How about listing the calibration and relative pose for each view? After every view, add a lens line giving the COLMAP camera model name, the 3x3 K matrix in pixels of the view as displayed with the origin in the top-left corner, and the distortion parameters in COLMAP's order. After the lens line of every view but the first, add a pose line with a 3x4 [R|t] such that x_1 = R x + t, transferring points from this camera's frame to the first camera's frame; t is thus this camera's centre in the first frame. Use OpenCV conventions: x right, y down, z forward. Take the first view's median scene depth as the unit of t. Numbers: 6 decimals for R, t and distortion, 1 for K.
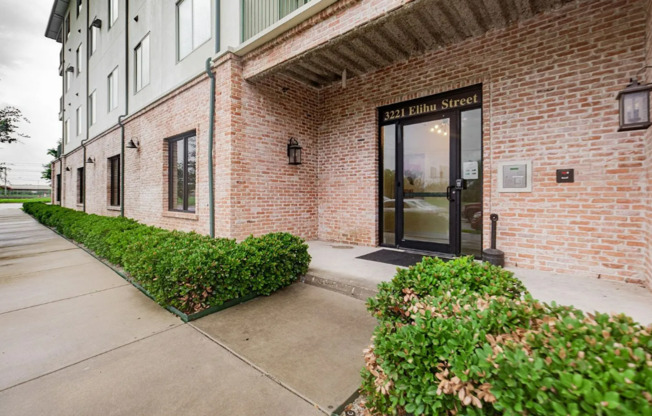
lens RADIAL K [[282.7, 0, 327.0], [0, 282.7, 192.8], [0, 0, 1]] dist [0.001763, 0.000199]
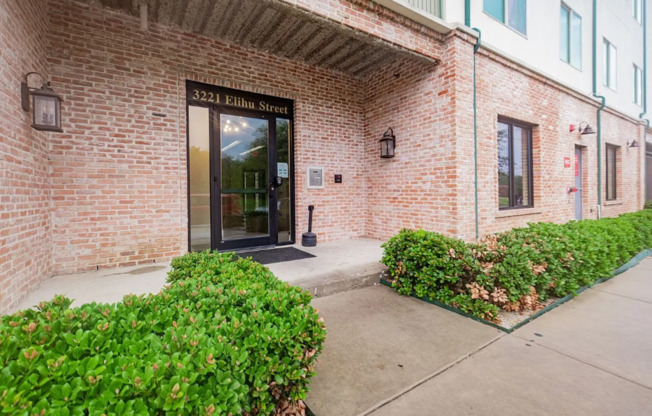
lens RADIAL K [[282.7, 0, 327.0], [0, 282.7, 192.8], [0, 0, 1]] dist [0.001763, 0.000199]
pose [[0.286243, -0.006221, 0.958137, -0.572536], [-0.001150, 0.999976, 0.006837, 0.006694], [-0.958156, -0.003059, 0.286229, 0.495758]]
